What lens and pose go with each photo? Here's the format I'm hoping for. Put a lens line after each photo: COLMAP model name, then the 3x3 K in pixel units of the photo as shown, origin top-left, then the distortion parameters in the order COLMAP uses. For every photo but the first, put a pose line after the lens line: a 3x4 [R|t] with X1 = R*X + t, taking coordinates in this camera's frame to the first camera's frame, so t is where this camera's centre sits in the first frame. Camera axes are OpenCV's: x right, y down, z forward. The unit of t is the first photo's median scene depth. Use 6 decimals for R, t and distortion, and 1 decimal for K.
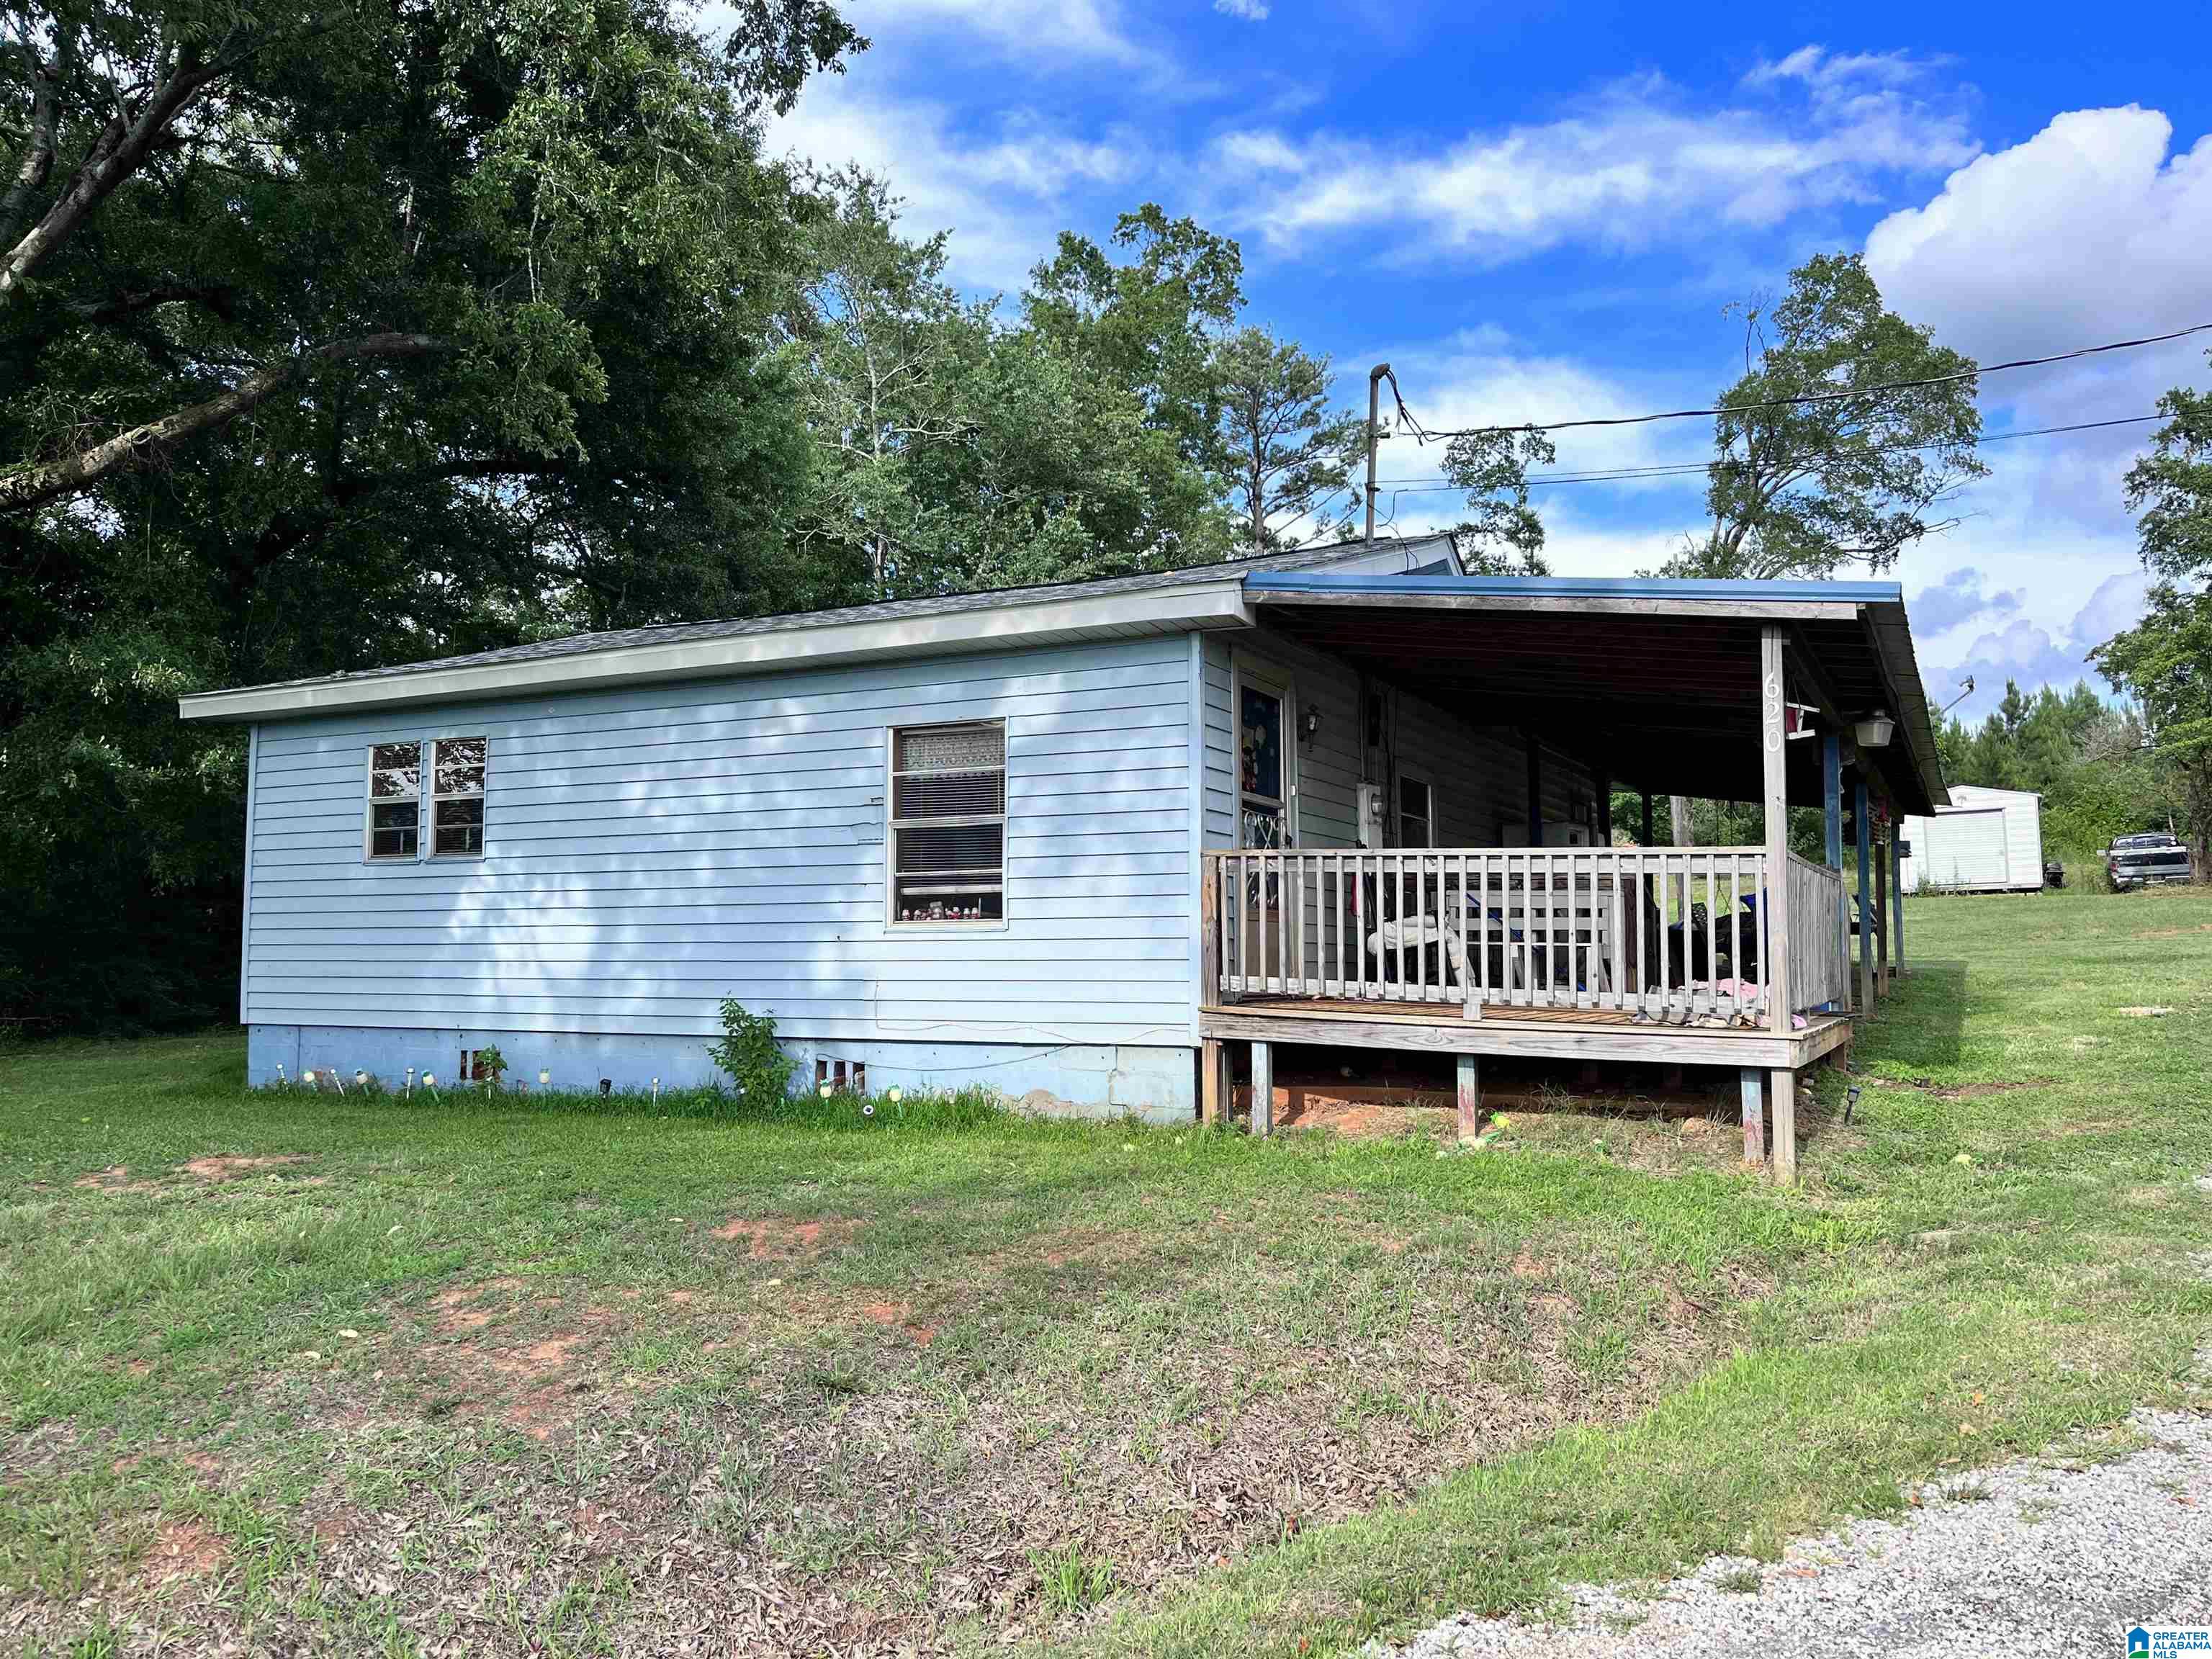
lens RADIAL K [[1668.5, 0, 1106.0], [0, 1668.5, 829.5], [0, 0, 1]] dist [-0.002384, 0.000307]
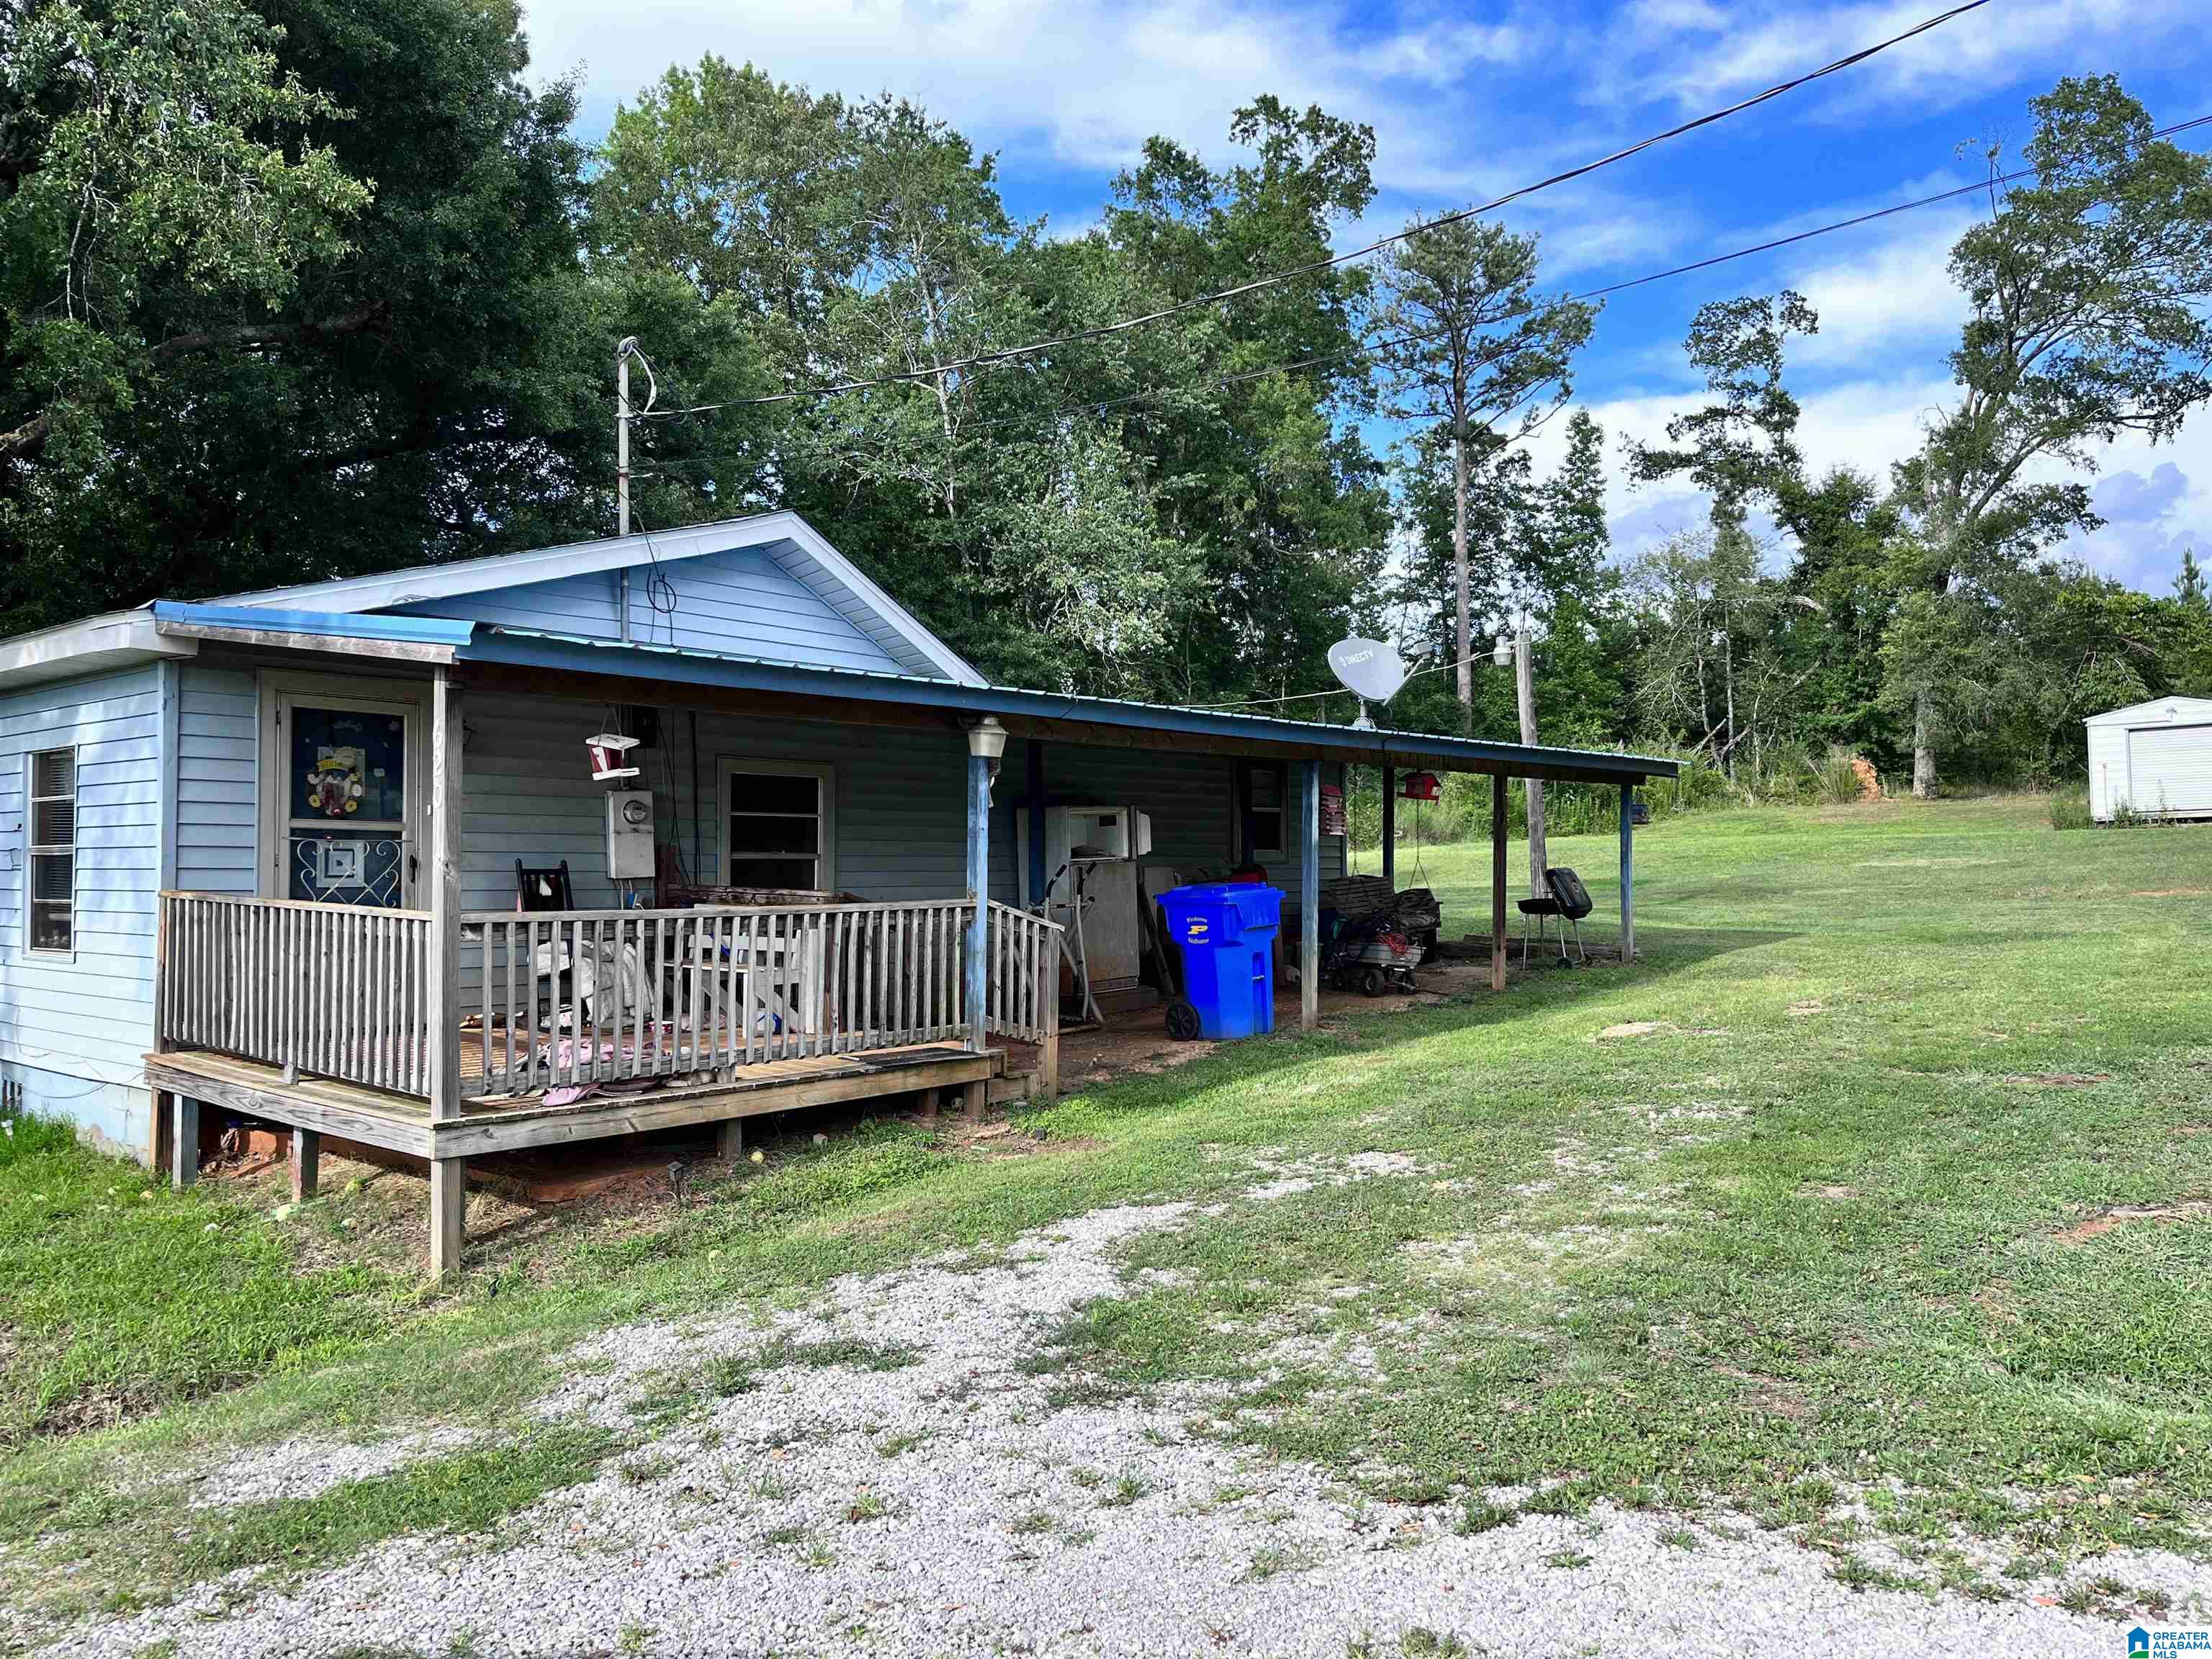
lens RADIAL K [[1660.1, 0, 1106.0], [0, 1660.1, 829.5], [0, 0, 1]] dist [0.061023, -0.117183]
pose [[0.974875, -0.005576, -0.222681, 0.118668], [0.017901, 0.998414, 0.053369, -0.009418], [0.222030, -0.056015, 0.973429, 0.027477]]
